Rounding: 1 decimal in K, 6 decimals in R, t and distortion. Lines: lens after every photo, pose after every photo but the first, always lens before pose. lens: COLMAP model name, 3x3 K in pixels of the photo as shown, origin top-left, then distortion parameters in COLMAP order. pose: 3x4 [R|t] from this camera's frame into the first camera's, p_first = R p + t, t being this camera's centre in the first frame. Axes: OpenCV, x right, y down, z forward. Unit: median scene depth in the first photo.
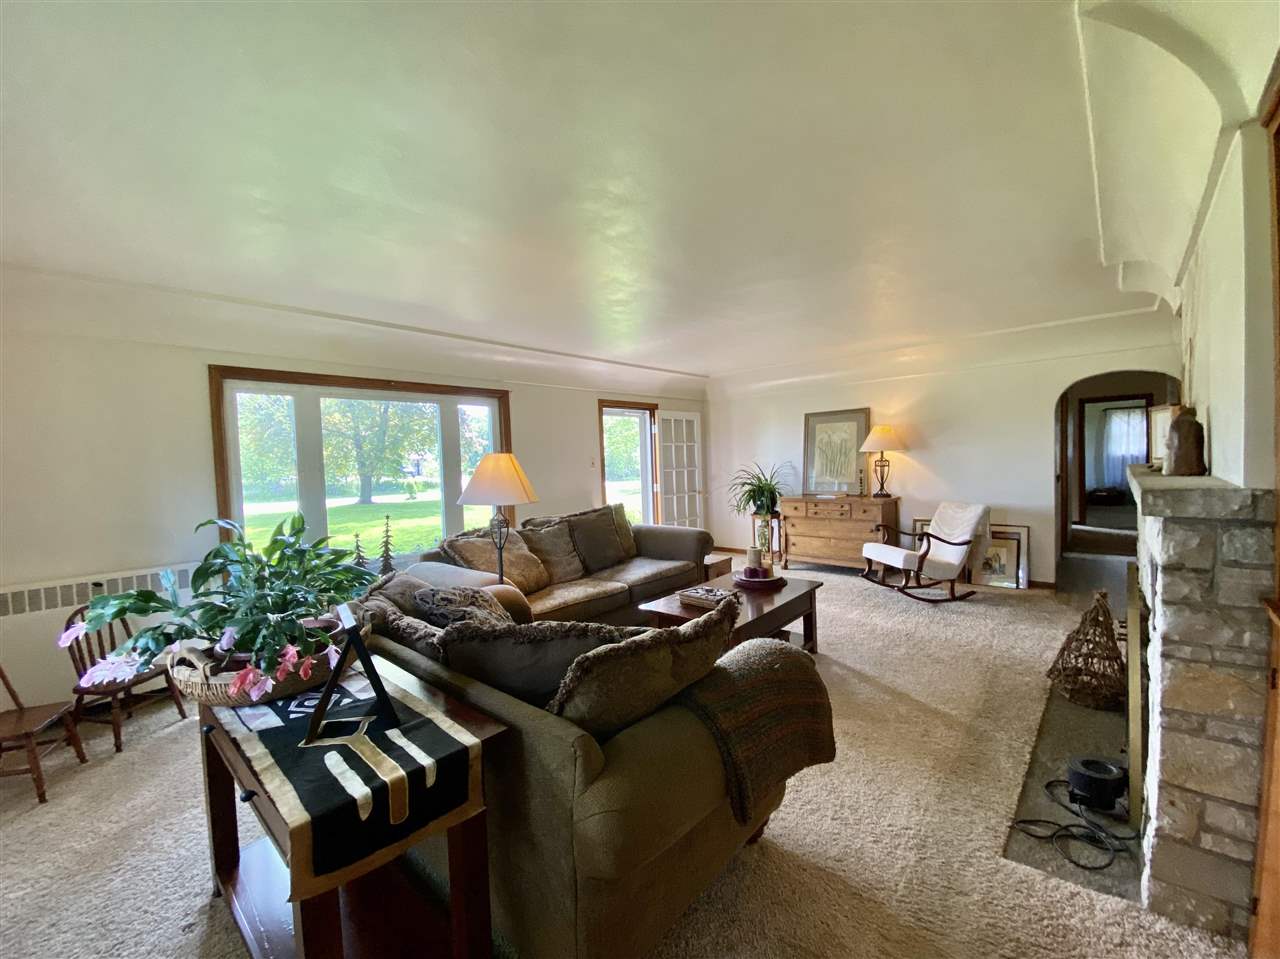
lens RADIAL K [[514.0, 0, 640.0], [0, 514.0, 479.5], [0, 0, 1]] dist [0.019350, -0.000145]
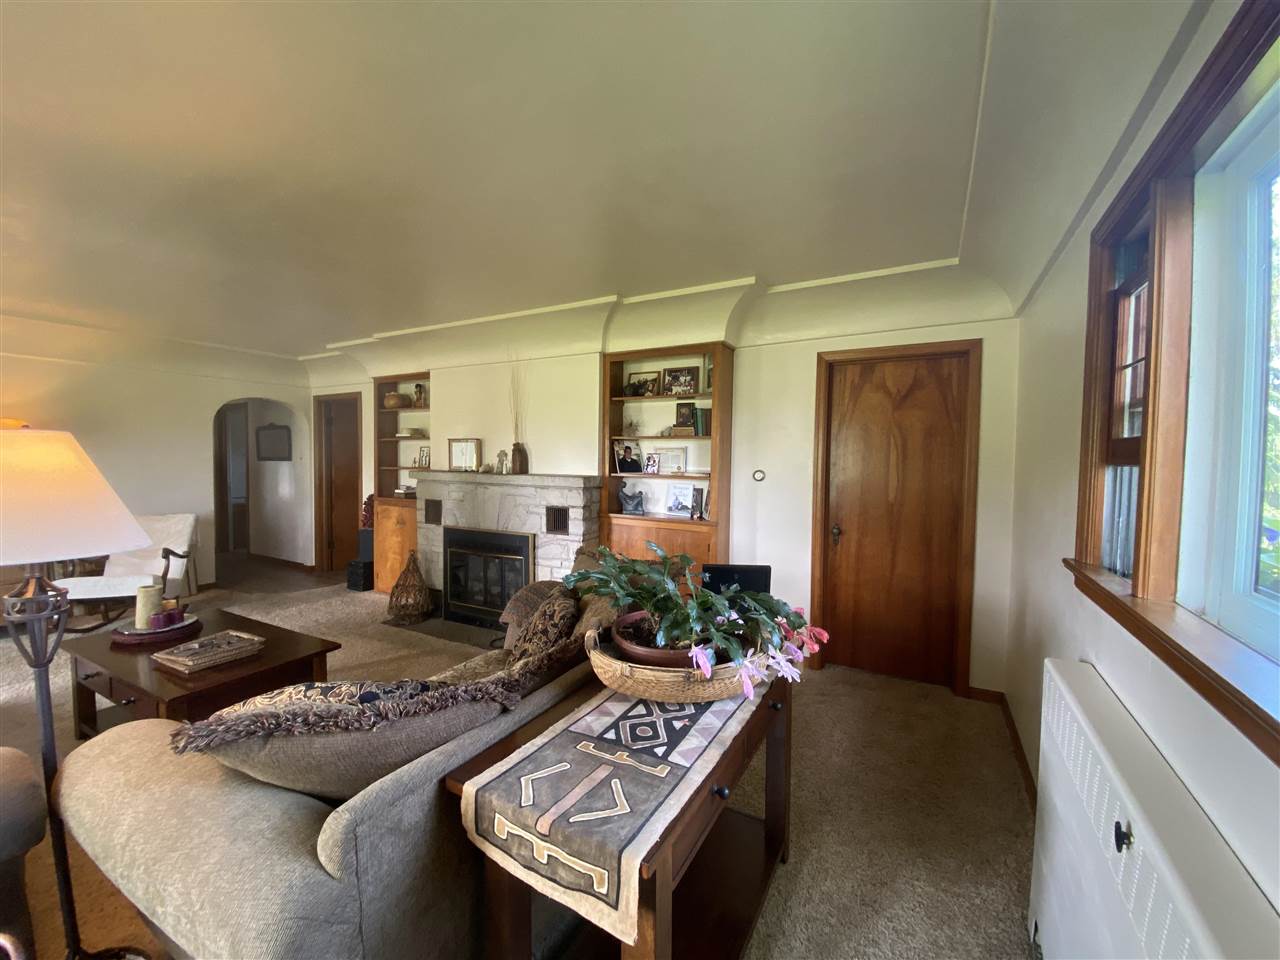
lens RADIAL K [[514.0, 0, 640.0], [0, 514.0, 480.0], [0, 0, 1]] dist [0.019350, -0.000145]
pose [[-0.243100, -0.002911, 0.969997, -0.851963], [0.029214, 0.999520, 0.010321, -0.001348], [-0.969561, 0.030847, -0.242899, 0.706428]]
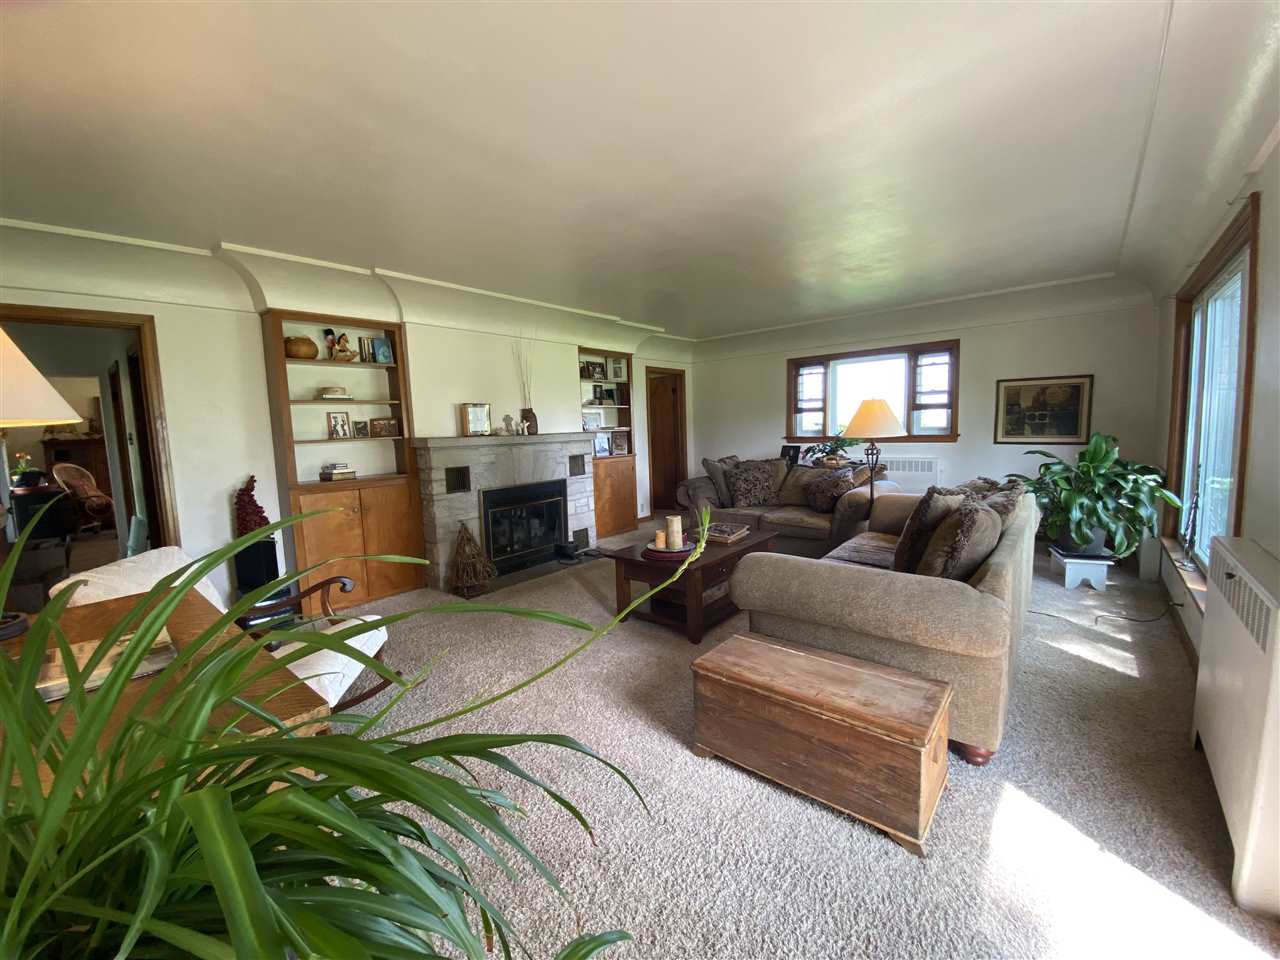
lens RADIAL K [[514.0, 0, 640.0], [0, 514.0, 480.0], [0, 0, 1]] dist [0.019350, -0.000145]
pose [[-0.996514, 0.077832, -0.030046, 0.384791], [0.072977, 0.987708, 0.138229, -0.078683], [0.040435, 0.135554, -0.989945, 2.522240]]
